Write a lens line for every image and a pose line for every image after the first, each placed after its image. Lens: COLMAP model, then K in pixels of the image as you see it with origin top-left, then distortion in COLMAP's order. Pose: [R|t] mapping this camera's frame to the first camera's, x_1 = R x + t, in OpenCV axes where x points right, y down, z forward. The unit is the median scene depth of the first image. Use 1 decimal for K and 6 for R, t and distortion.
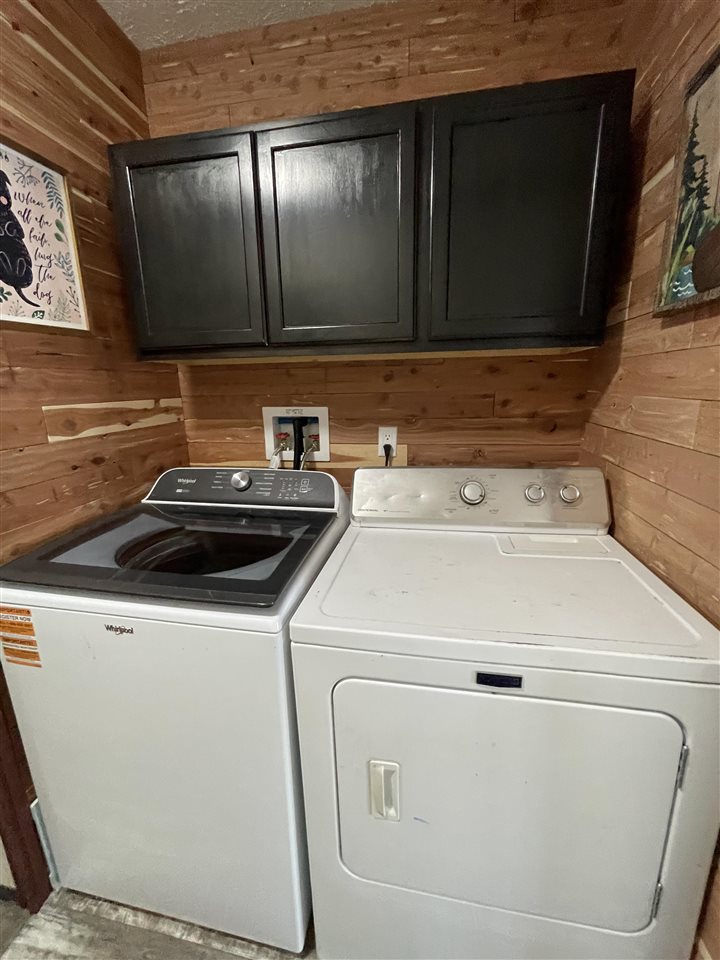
lens RADIAL K [[390.8, 0, 358.6], [0, 390.8, 477.0], [0, 0, 1]] dist [-0.002740, -0.000294]
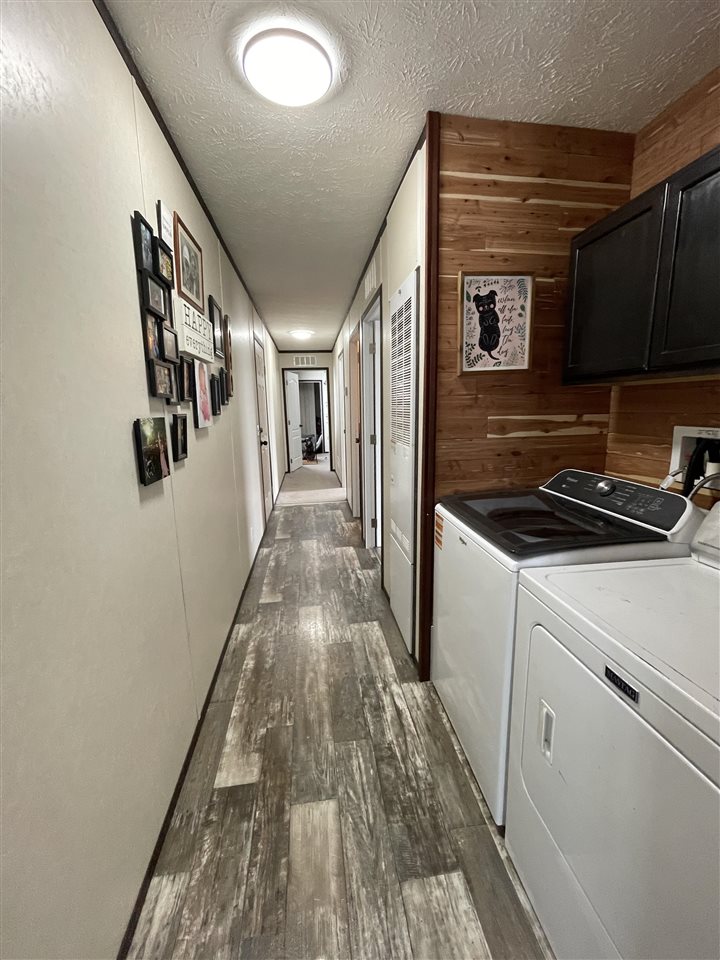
lens RADIAL K [[390.8, 0, 358.6], [0, 390.8, 477.0], [0, 0, 1]] dist [-0.002740, -0.000294]
pose [[0.310702, 0.181268, -0.933063, 0.608914], [-0.207755, 0.970863, 0.119430, -0.007531], [0.927525, 0.156741, 0.339309, -0.073675]]
